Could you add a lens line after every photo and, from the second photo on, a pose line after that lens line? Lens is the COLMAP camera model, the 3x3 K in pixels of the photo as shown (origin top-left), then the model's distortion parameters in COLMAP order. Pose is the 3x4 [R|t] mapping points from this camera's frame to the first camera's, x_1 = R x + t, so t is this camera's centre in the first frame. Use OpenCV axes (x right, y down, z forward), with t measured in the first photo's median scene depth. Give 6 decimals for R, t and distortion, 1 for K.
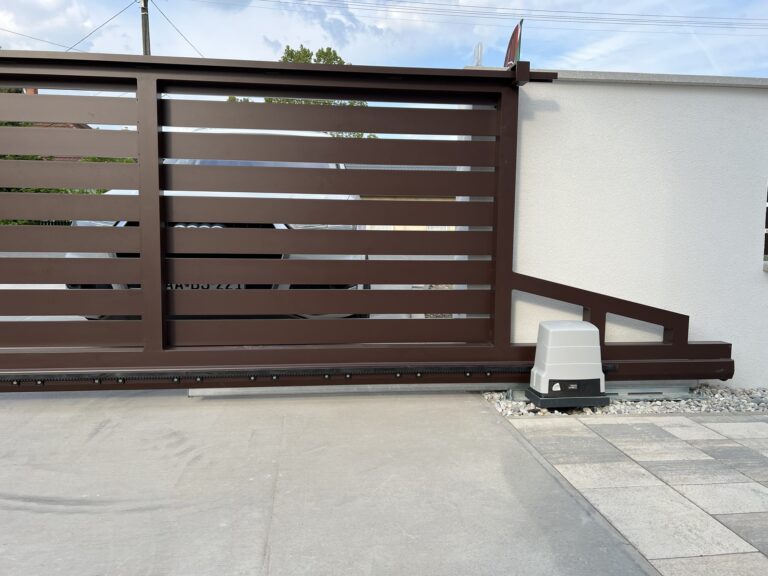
lens RADIAL K [[559.2, 0, 384.0], [0, 559.2, 288.0], [0, 0, 1]] dist [0.052901, -0.059681]
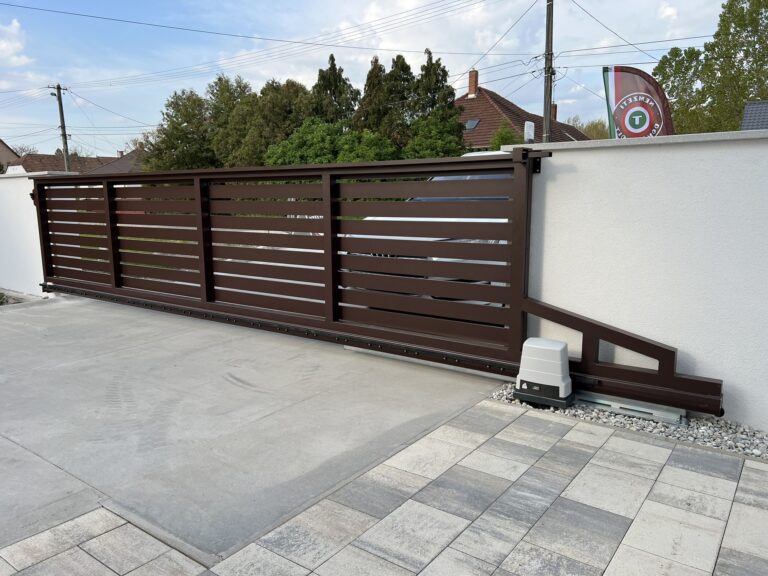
lens RADIAL K [[576.0, 0, 394.2], [0, 576.0, 286.6], [0, 0, 1]] dist [0.053929, -0.060668]
pose [[0.754214, 0.091064, -0.650284, 0.930680], [-0.044746, 0.995162, 0.087463, -0.169622], [0.655103, -0.036869, 0.754640, -0.260267]]
